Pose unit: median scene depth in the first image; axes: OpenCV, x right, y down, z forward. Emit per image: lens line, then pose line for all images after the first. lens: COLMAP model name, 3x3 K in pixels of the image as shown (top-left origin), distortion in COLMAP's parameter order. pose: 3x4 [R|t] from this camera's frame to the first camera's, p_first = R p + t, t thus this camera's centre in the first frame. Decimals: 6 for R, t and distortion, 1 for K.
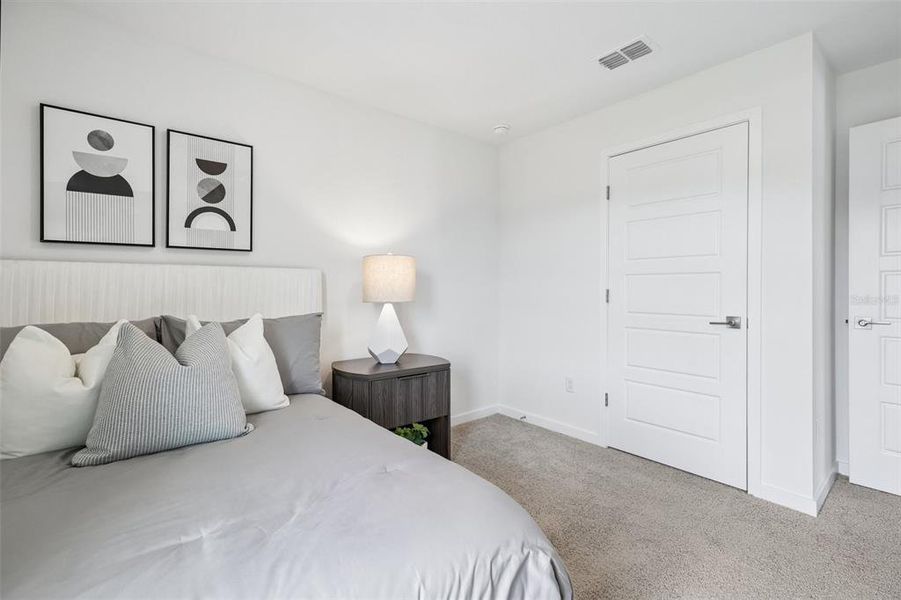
lens RADIAL K [[402.9, 0, 452.8], [0, 402.9, 295.6], [0, 0, 1]] dist [0.000750, 0.000121]
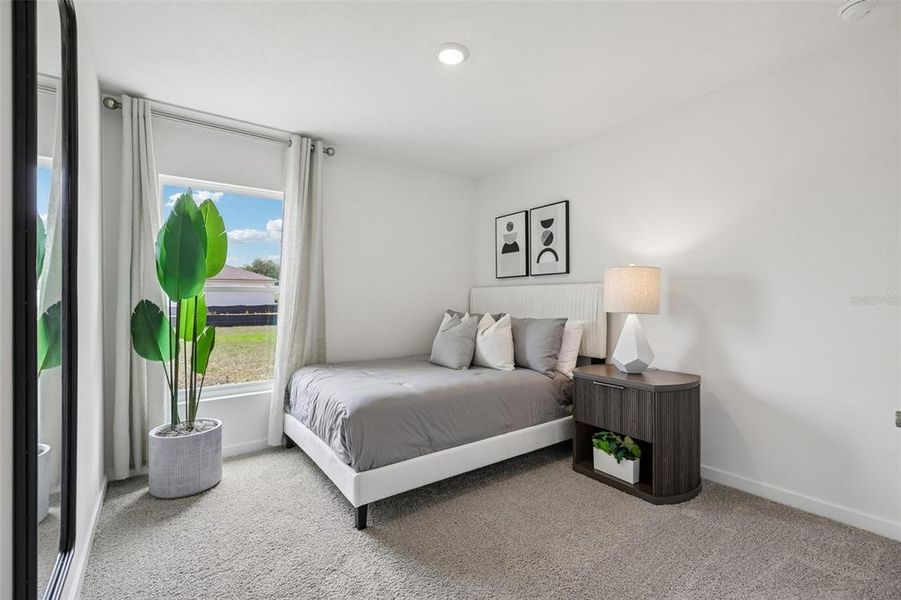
lens RADIAL K [[402.9, 0, 452.8], [0, 402.9, 295.6], [0, 0, 1]] dist [0.000750, 0.000121]
pose [[-0.038731, -0.003039, -0.999245, 1.024645], [-0.006884, 0.999972, -0.002774, -0.024393], [0.999226, 0.006771, -0.038751, 0.692568]]
